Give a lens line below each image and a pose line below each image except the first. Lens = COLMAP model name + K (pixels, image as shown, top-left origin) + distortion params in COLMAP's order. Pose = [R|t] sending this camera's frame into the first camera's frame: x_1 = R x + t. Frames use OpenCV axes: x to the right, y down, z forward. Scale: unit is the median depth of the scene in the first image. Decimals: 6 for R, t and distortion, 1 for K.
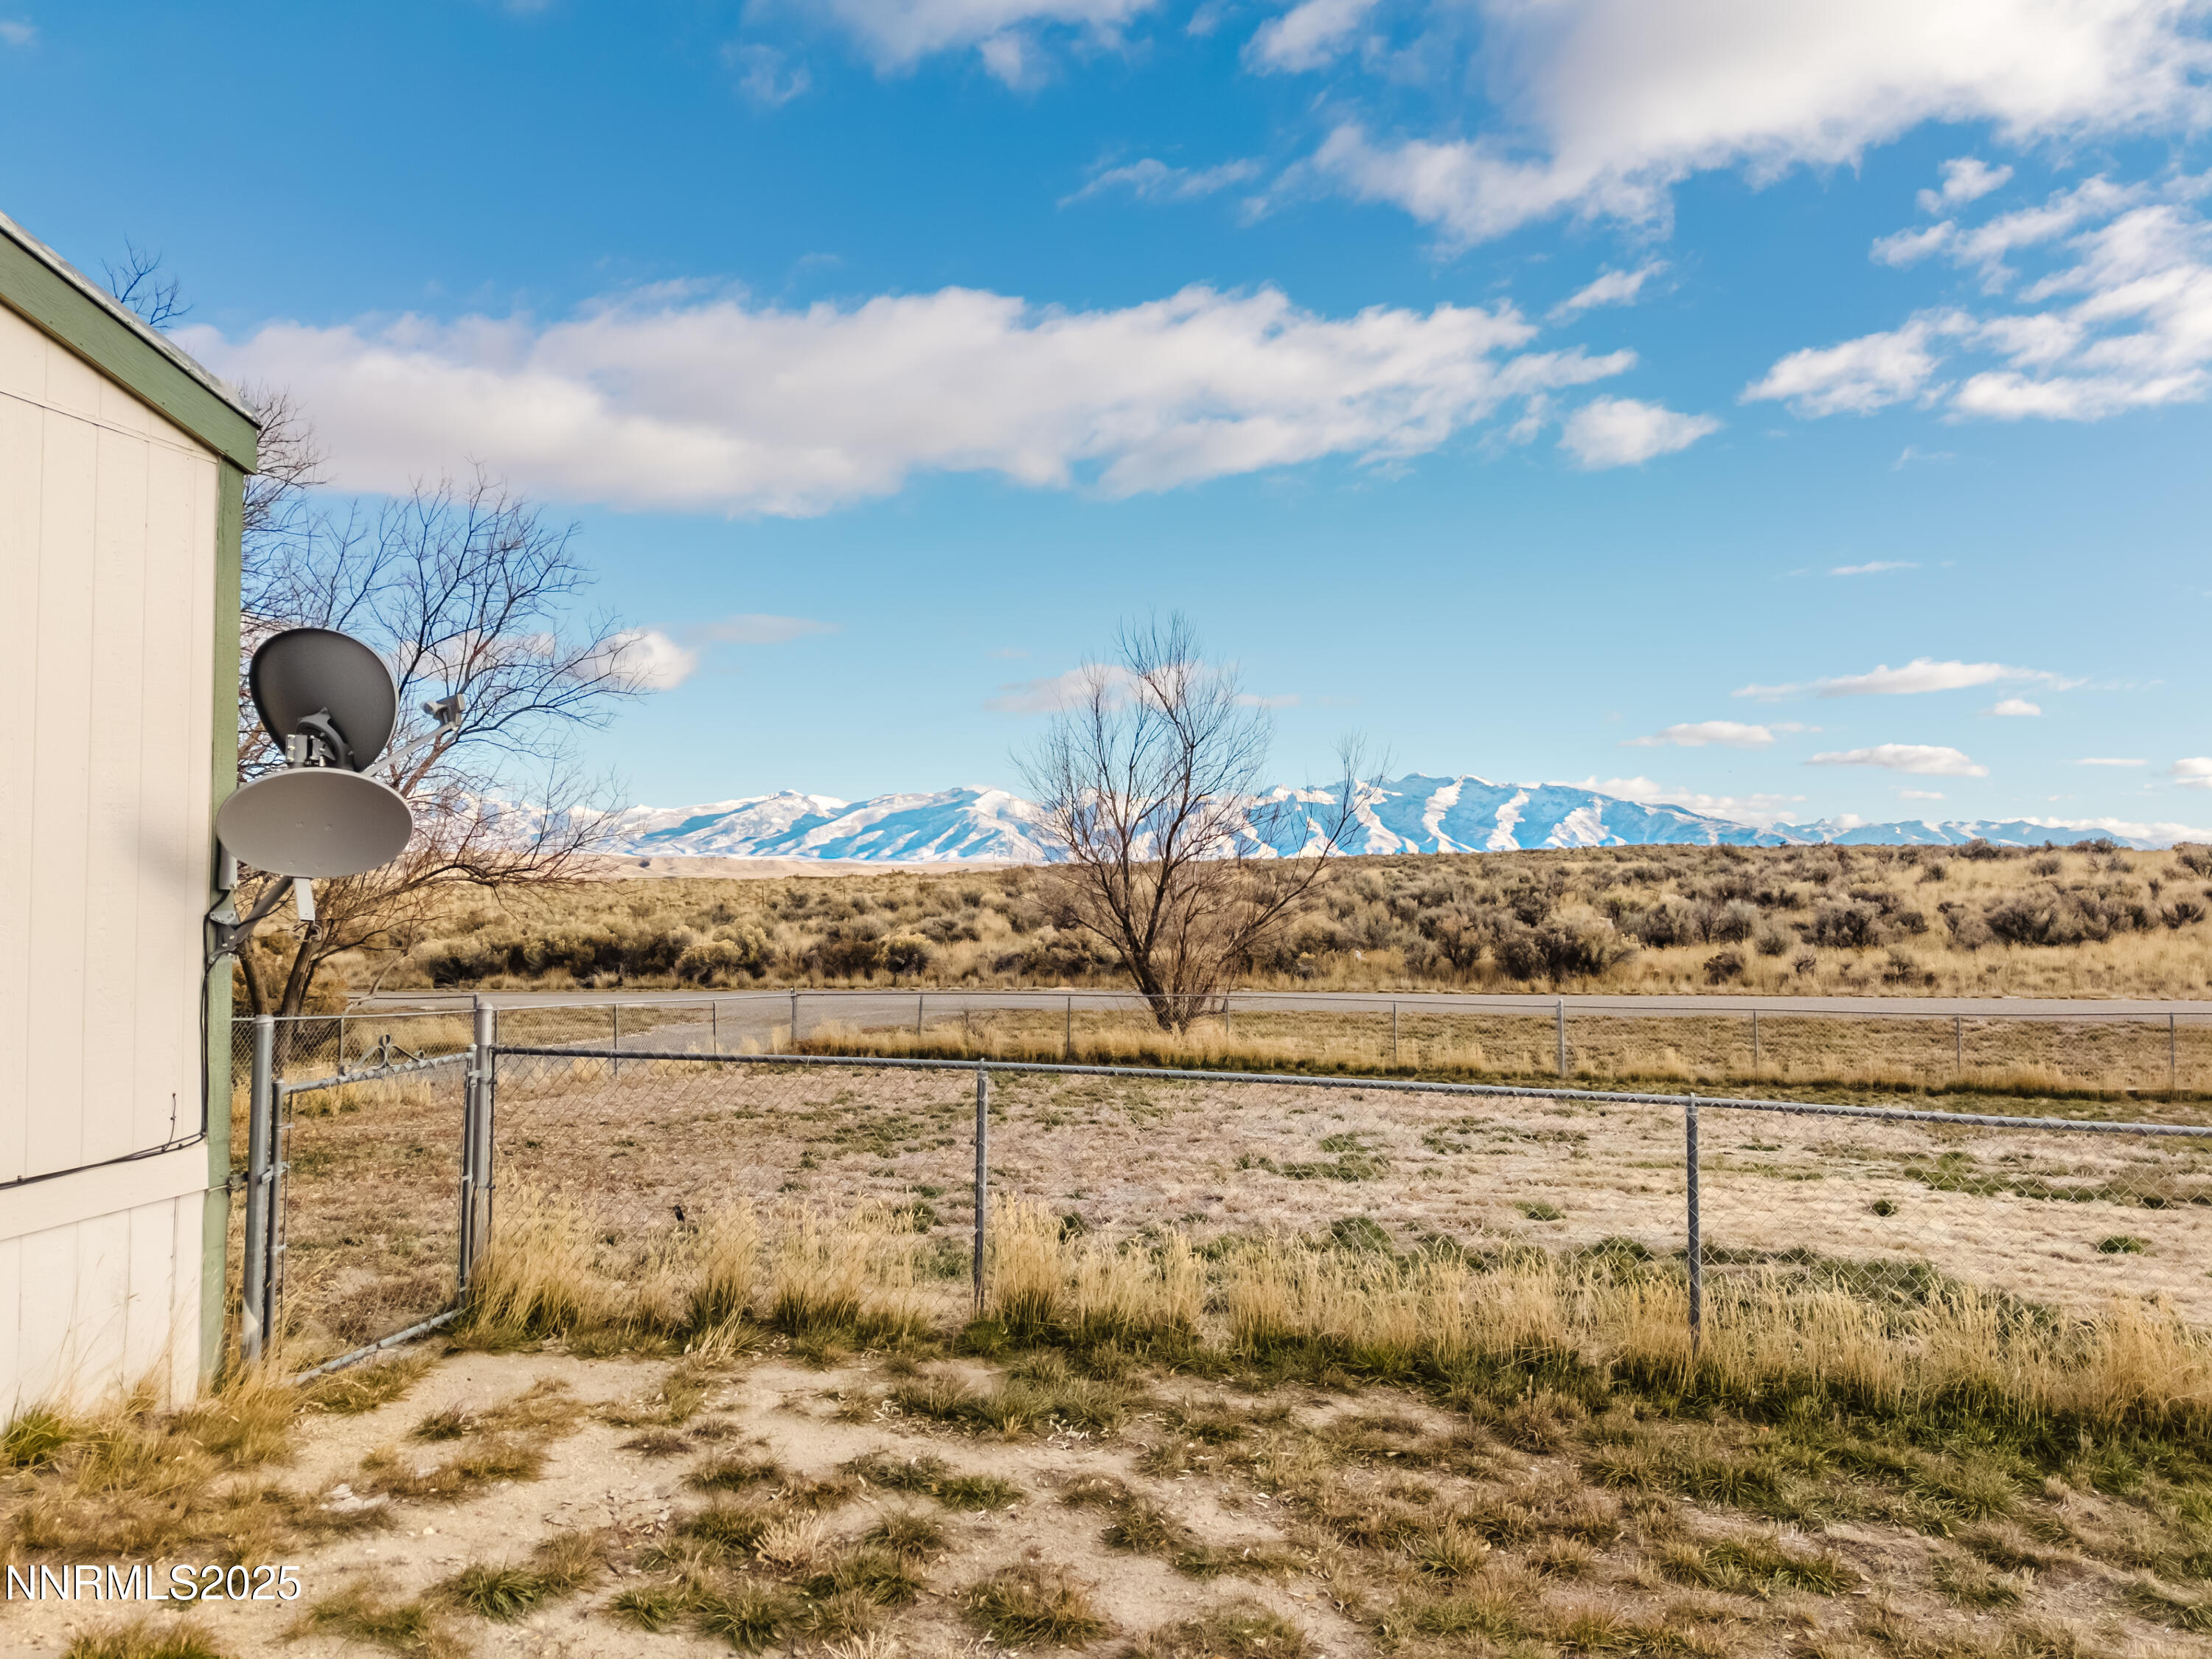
lens RADIAL K [[1599.4, 0, 1106.0], [0, 1599.4, 829.5], [0, 0, 1]] dist [0.168358, -0.377255]
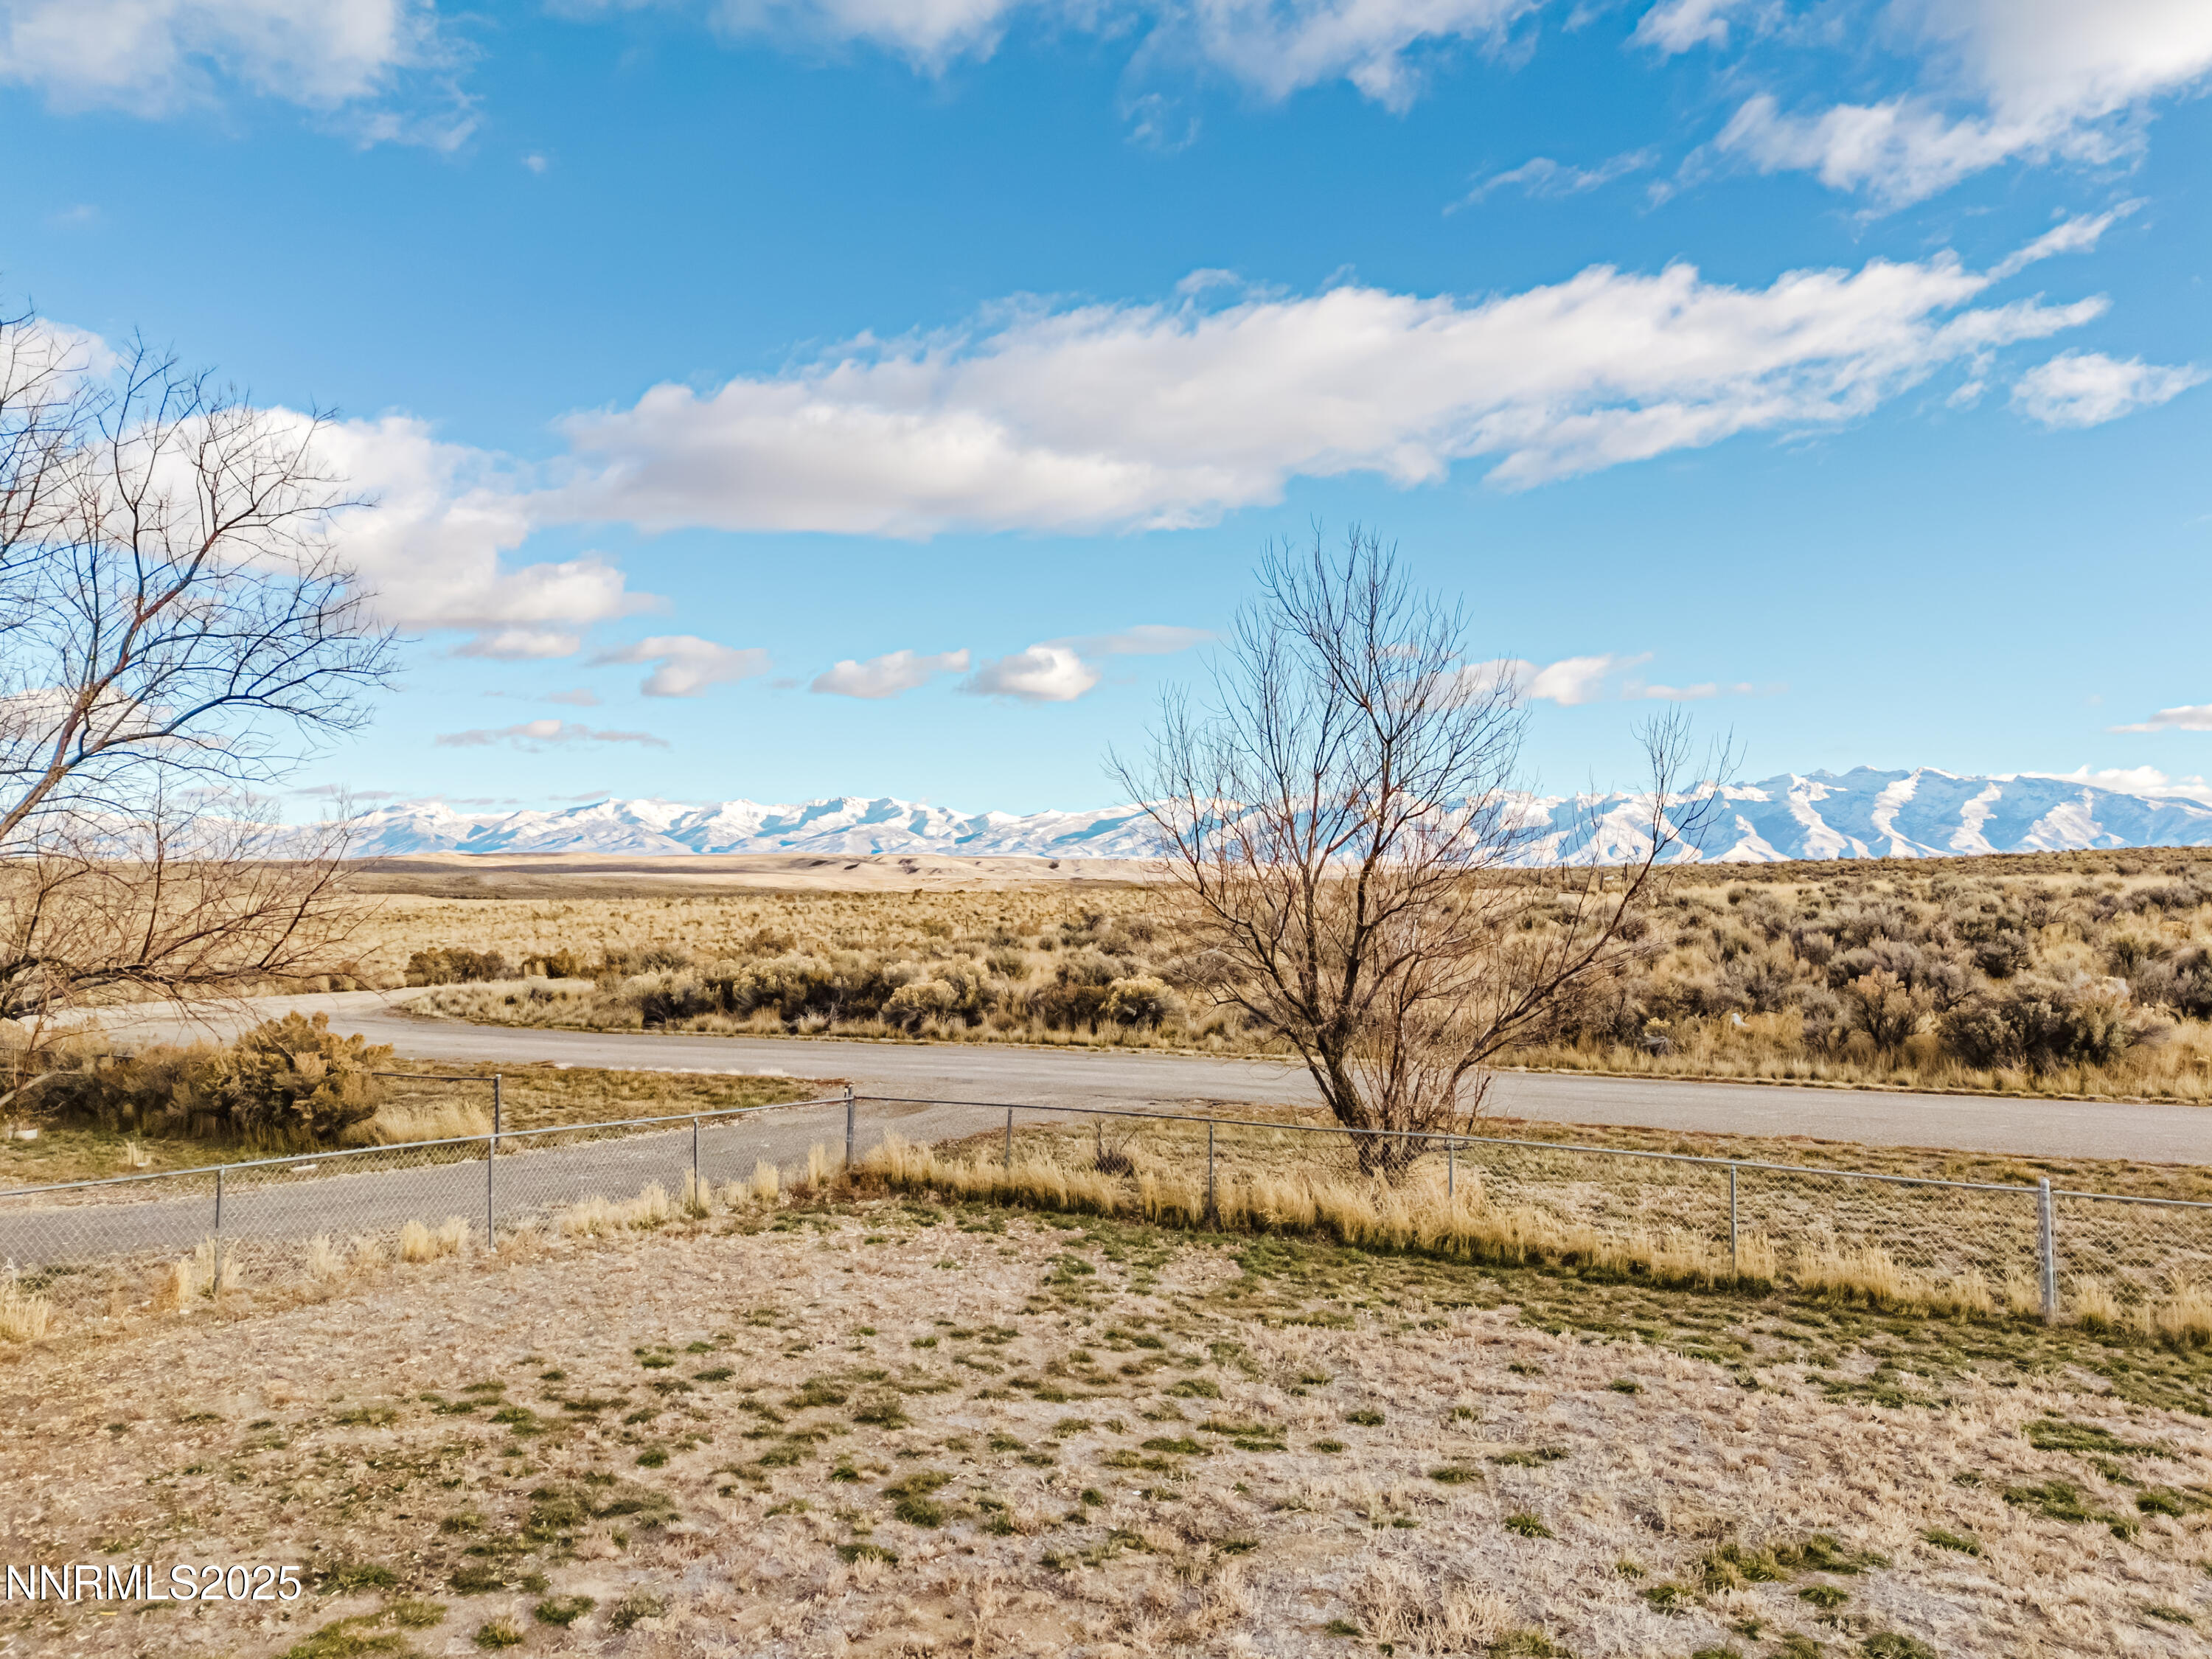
lens RADIAL K [[1601.5, 0, 1113.6], [0, 1601.5, 822.9], [0, 0, 1]] dist [0.089385, -0.081152]
pose [[0.970805, -0.007255, -0.239762, 0.057134], [0.005999, 0.999964, -0.005969, -0.008949], [0.239796, 0.004357, 0.970813, 0.203459]]
